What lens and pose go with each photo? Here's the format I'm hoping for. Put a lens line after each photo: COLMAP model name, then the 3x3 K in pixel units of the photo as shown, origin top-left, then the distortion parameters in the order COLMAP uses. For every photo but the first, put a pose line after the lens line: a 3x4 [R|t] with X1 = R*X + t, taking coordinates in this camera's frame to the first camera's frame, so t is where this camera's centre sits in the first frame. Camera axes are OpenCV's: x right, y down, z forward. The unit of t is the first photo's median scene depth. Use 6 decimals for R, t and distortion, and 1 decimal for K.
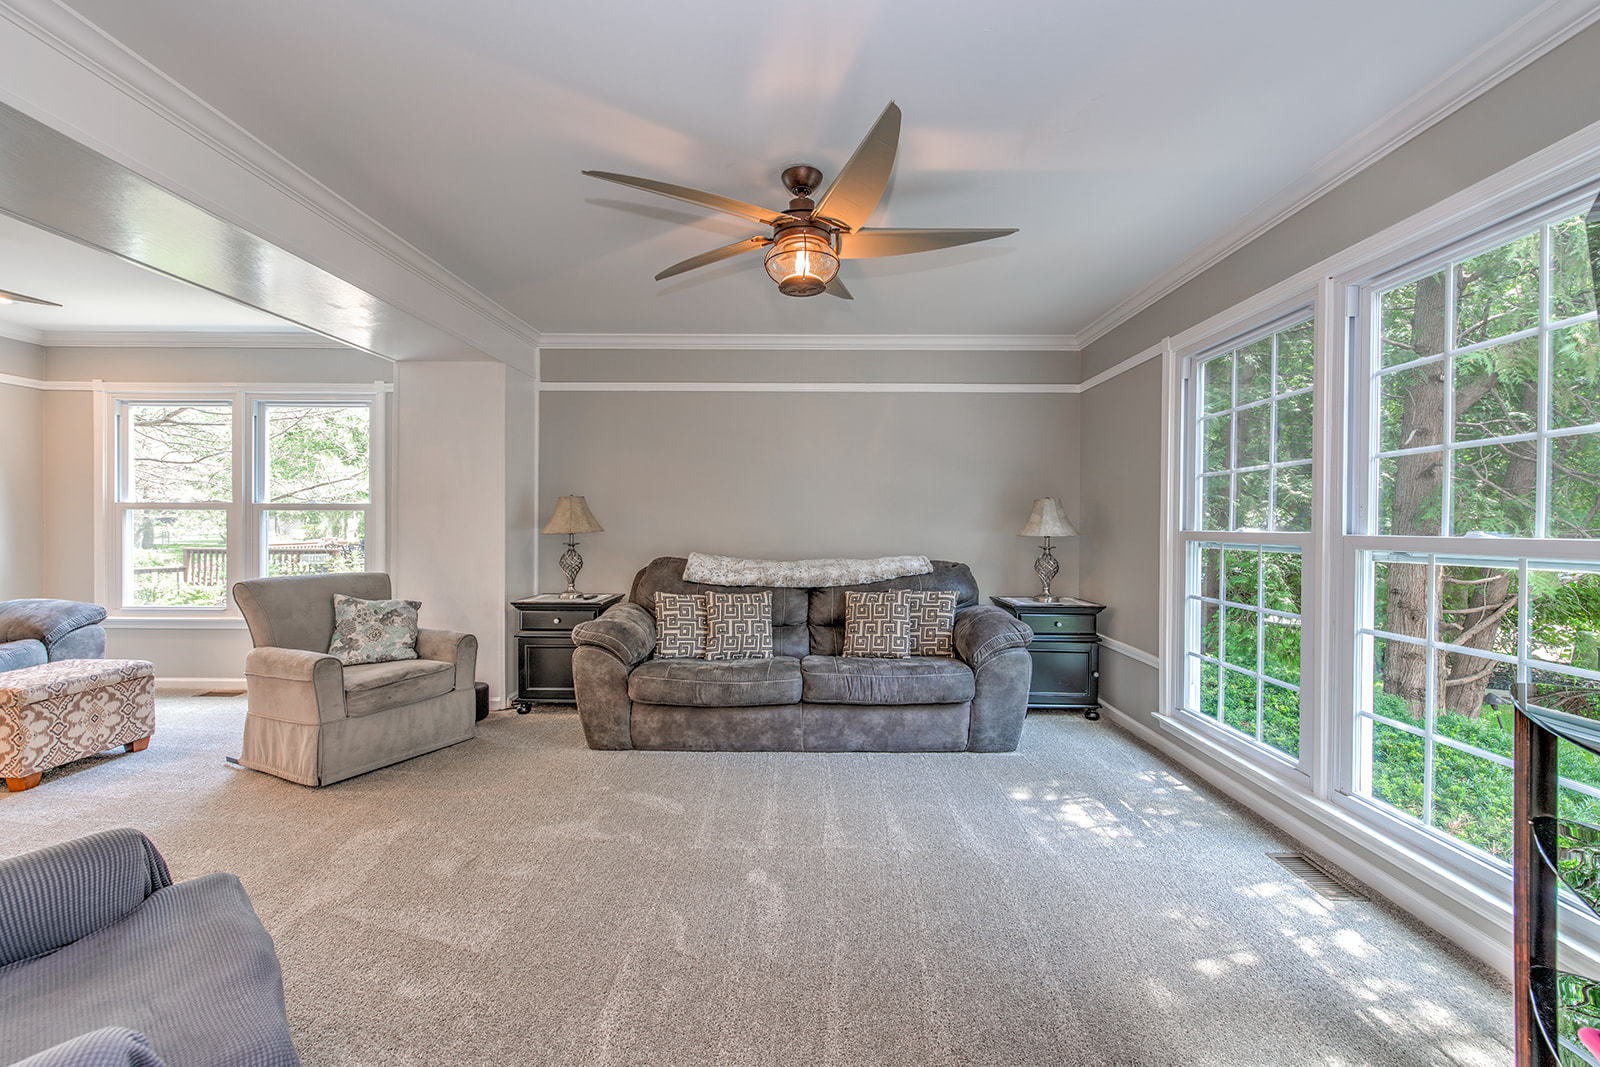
lens RADIAL K [[623.8, 0, 799.2], [0, 623.8, 528.8], [0, 0, 1]] dist [0.004677, -0.002084]
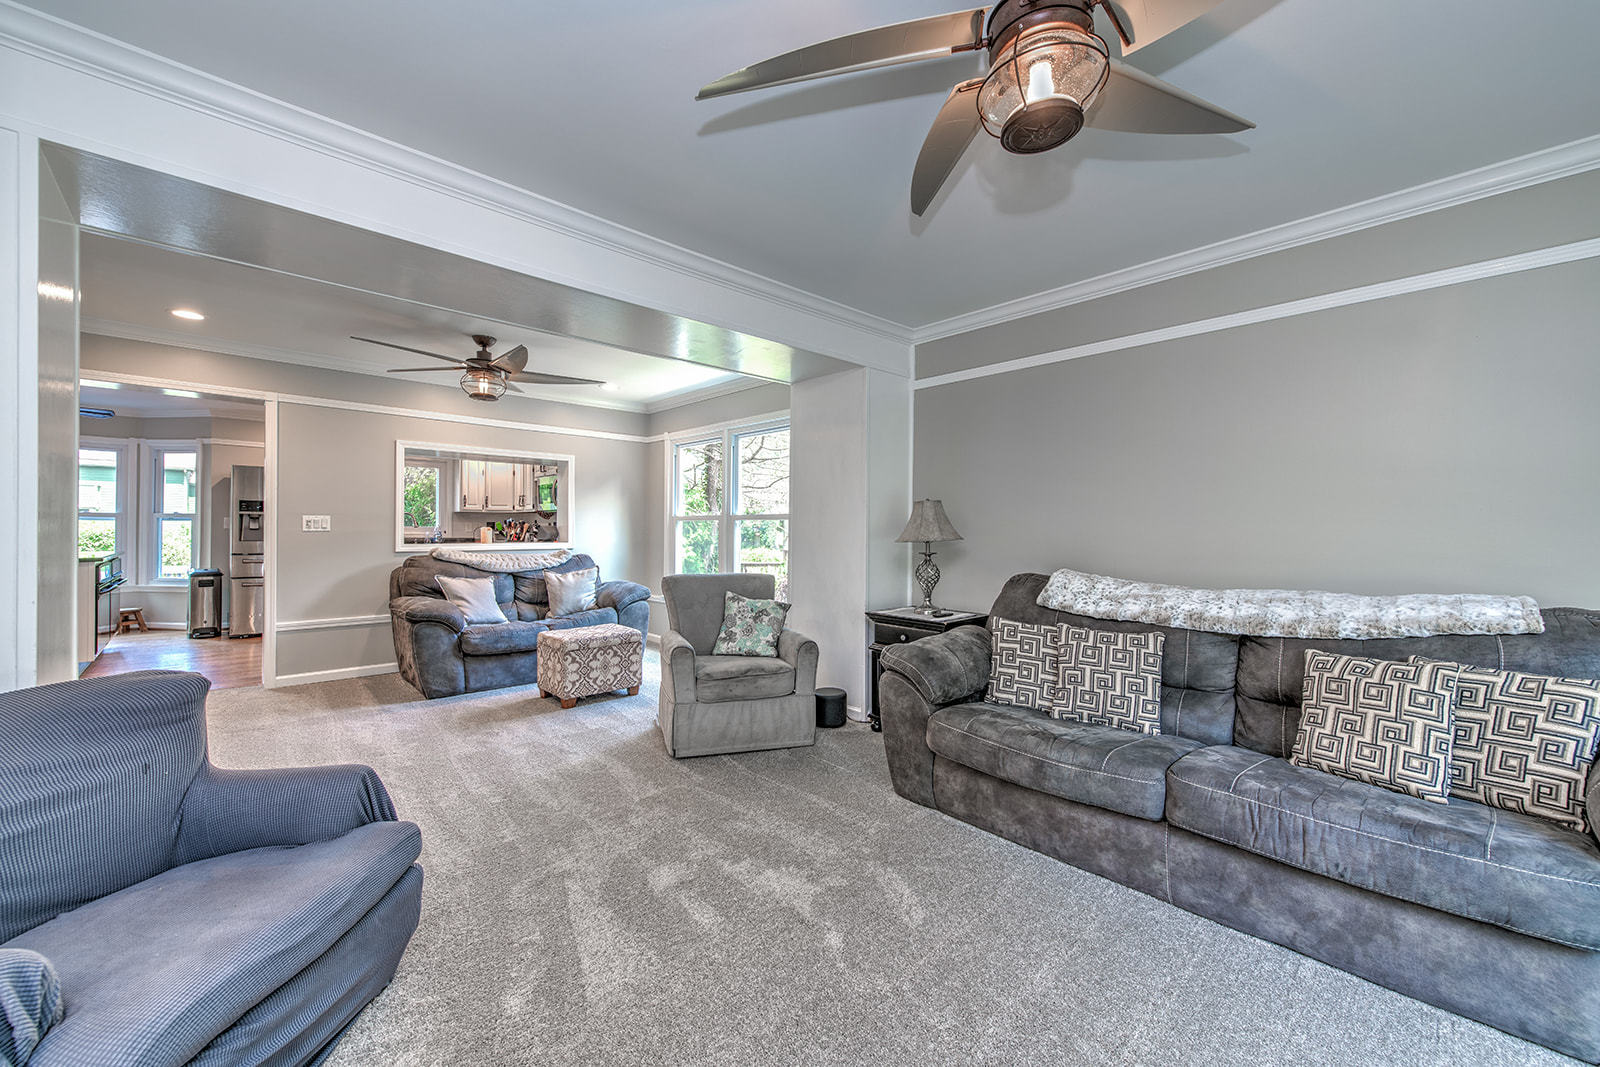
lens RADIAL K [[623.8, 0, 796.7], [0, 623.8, 532.4], [0, 0, 1]] dist [0.004677, -0.002084]
pose [[0.694974, 0.001839, -0.719032, 0.181882], [-0.007756, 0.999958, -0.004939, 0.000018], [0.718993, 0.009009, 0.694959, 0.294712]]
